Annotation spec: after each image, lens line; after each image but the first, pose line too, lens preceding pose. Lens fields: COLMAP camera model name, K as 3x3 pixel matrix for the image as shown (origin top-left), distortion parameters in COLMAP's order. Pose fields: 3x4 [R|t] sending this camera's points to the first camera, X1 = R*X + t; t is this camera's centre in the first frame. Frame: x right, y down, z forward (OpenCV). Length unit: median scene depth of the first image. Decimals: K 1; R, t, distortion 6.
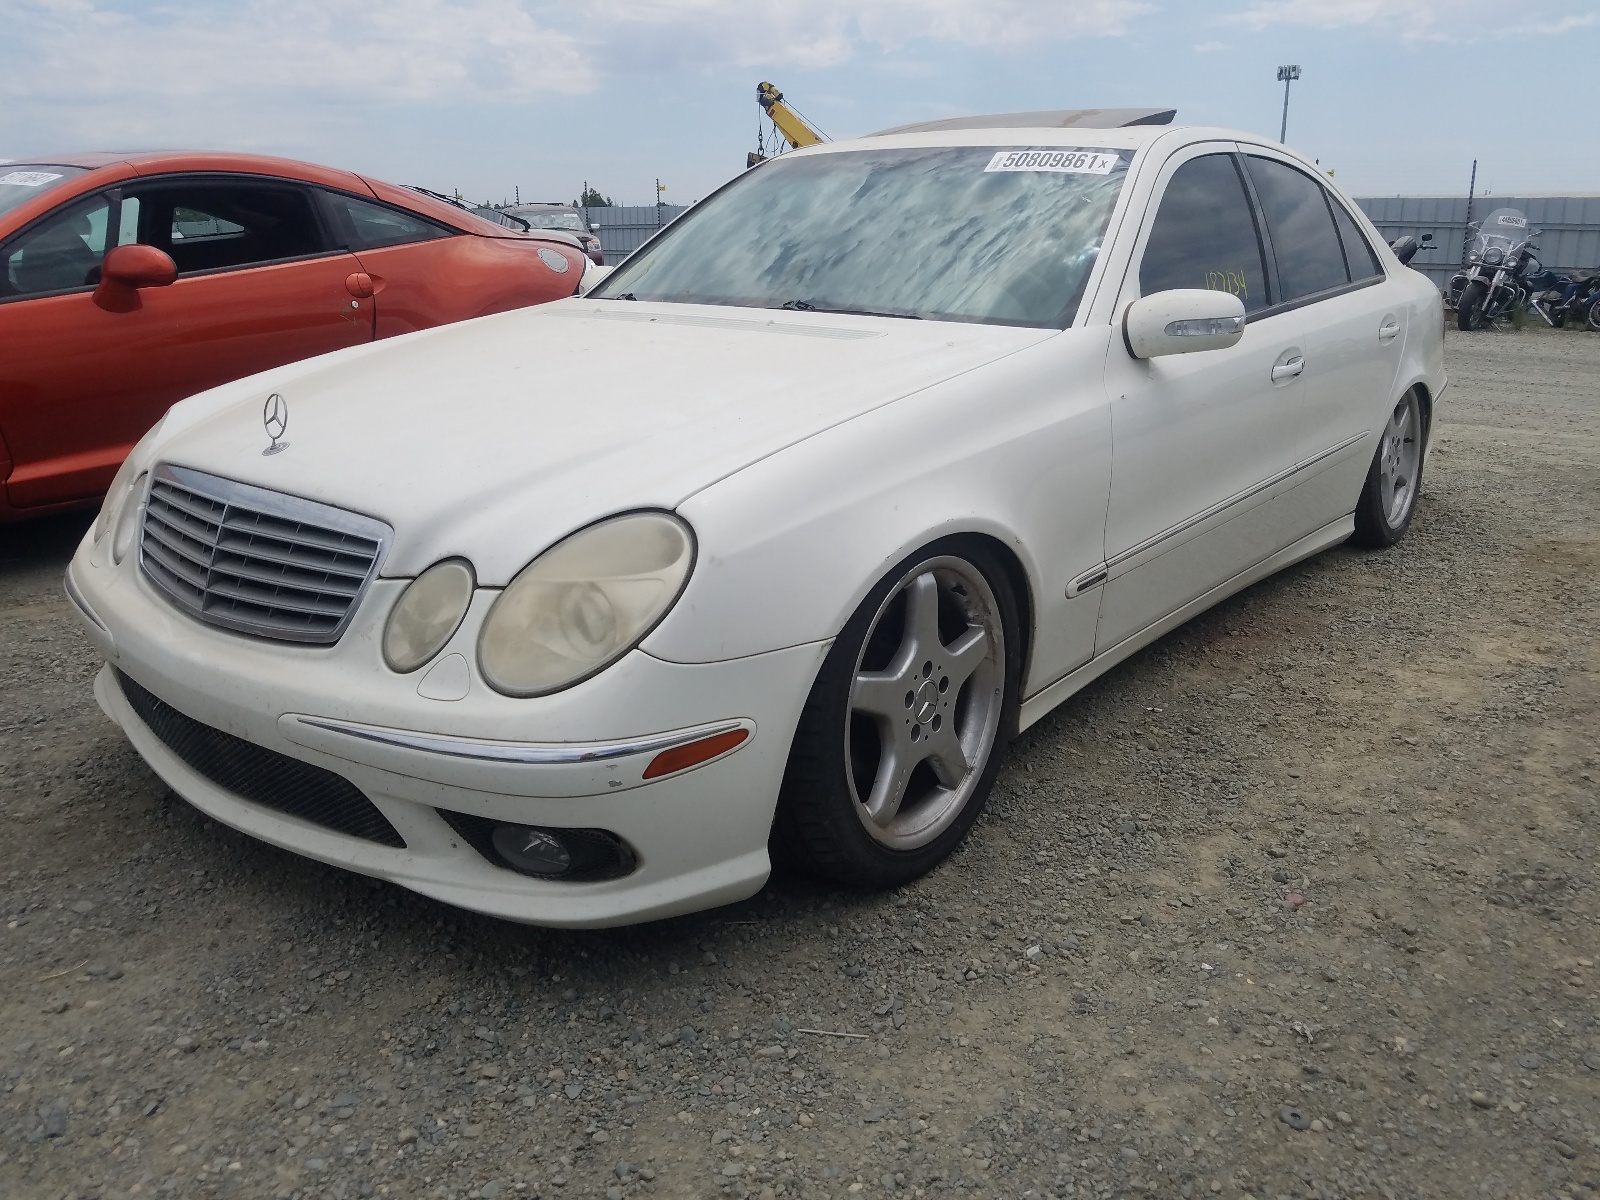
lens RADIAL K [[1308.1, 0, 762.6], [0, 1308.1, 598.7], [0, 0, 1]] dist [-0.002120, -0.068070]
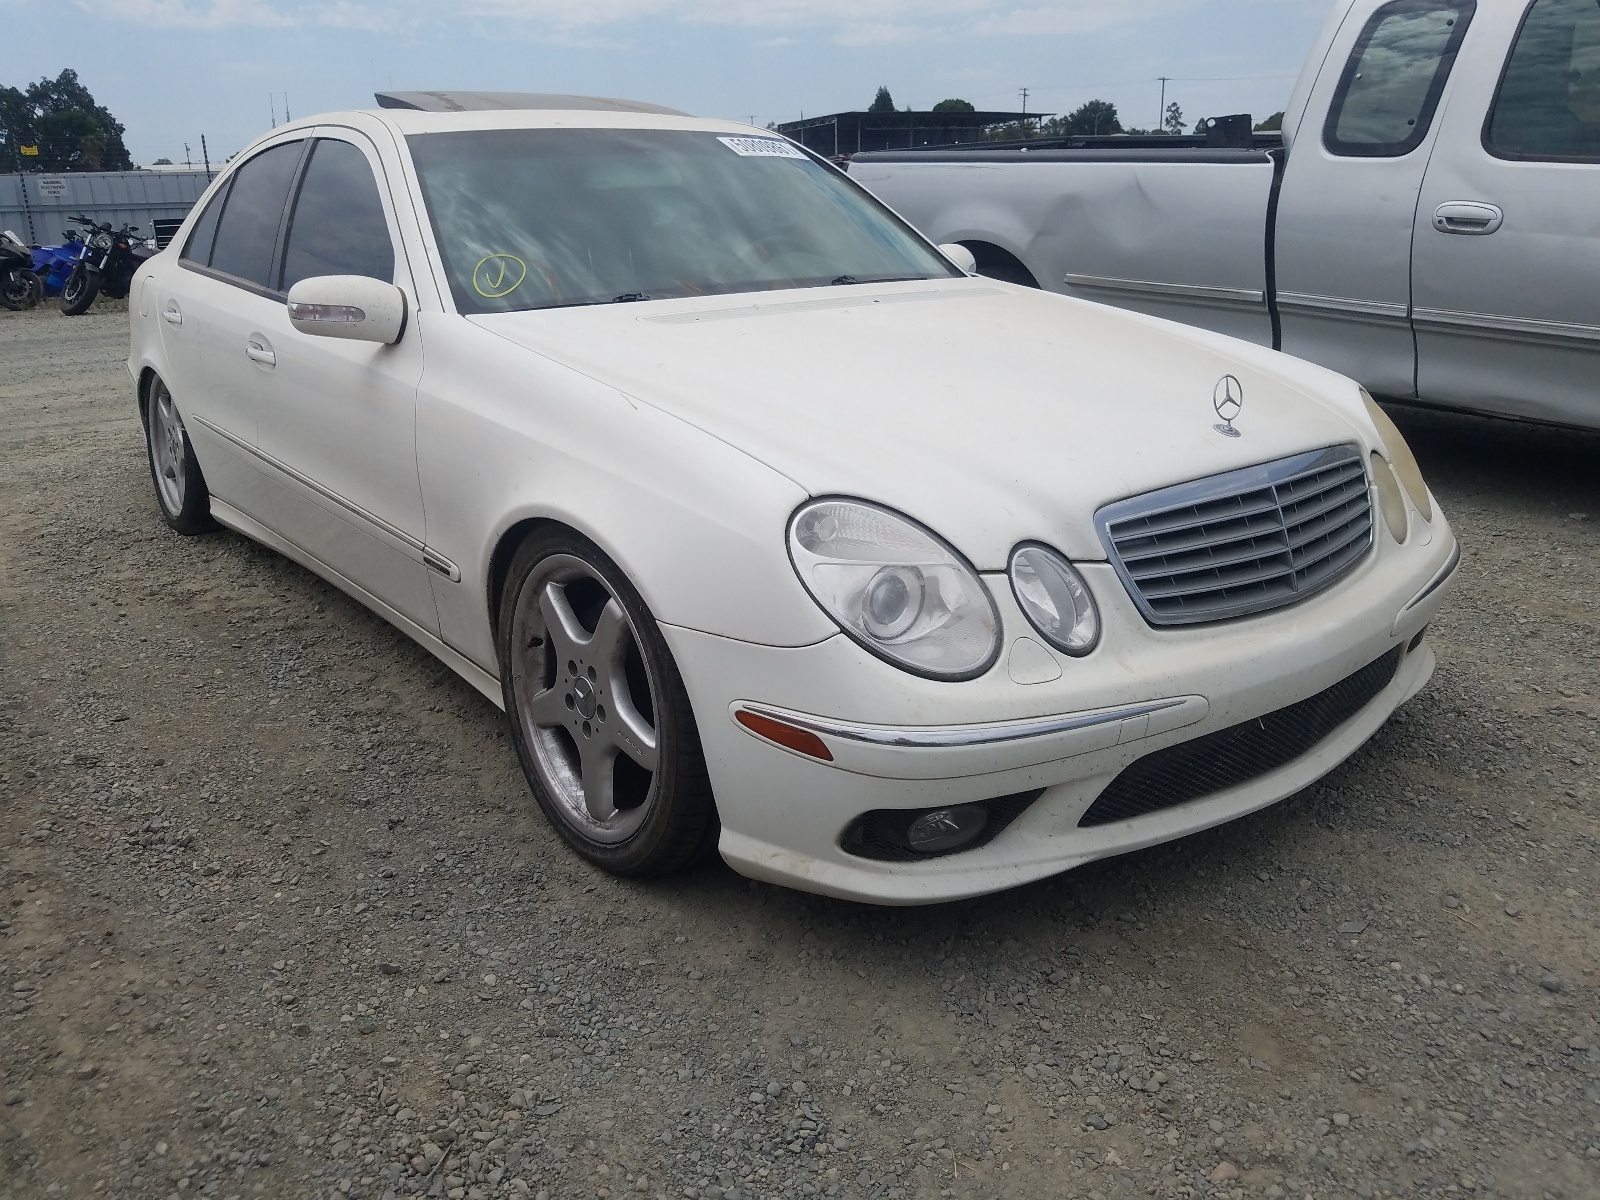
lens RADIAL K [[1308.1, 0, 762.6], [0, 1308.1, 598.7], [0, 0, 1]] dist [-0.002120, -0.068070]
pose [[0.162334, -0.301196, 0.939643, -1.580687], [0.281519, 0.926832, 0.248454, -0.385323], [-0.945725, 0.224194, 0.235249, 1.256117]]
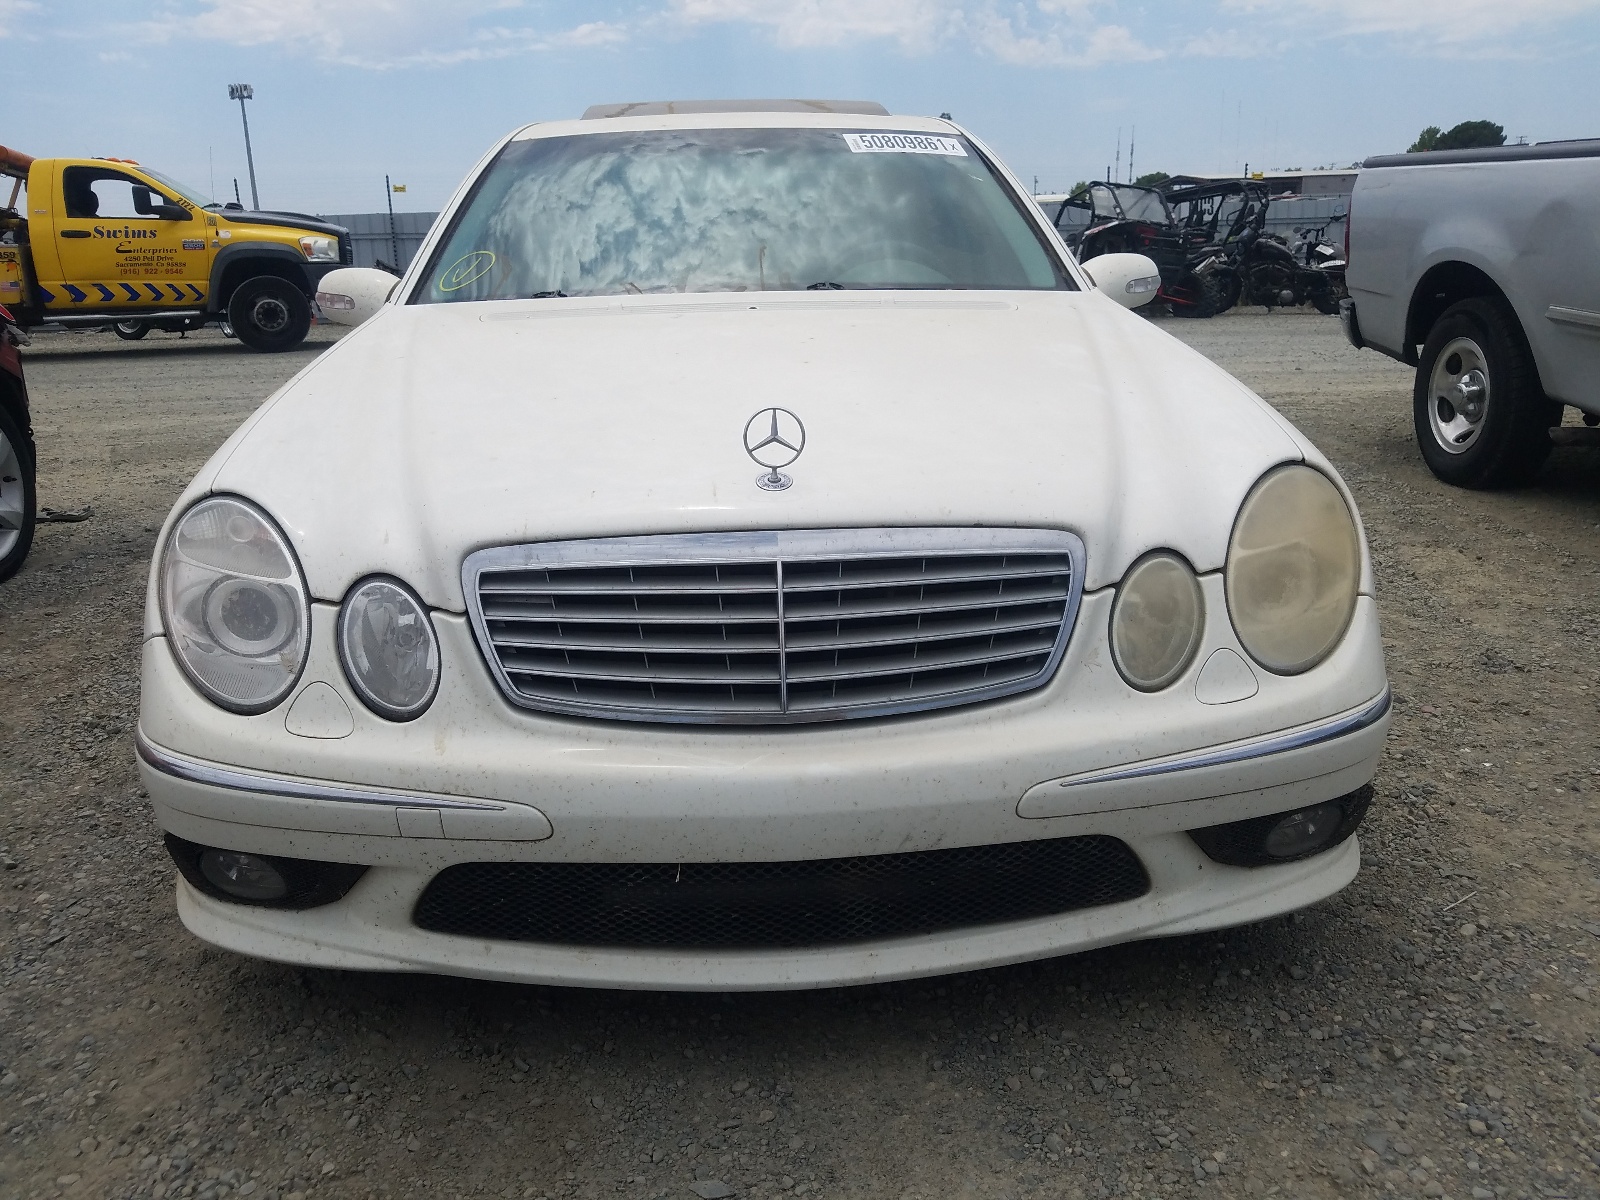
lens RADIAL K [[1308.1, 0, 762.6], [0, 1308.1, 598.7], [0, 0, 1]] dist [-0.002120, -0.068070]
pose [[0.727756, -0.203309, 0.655009, -0.980385], [0.212986, 0.974828, 0.065937, -0.111029], [-0.651927, 0.091522, 0.752738, 0.493746]]
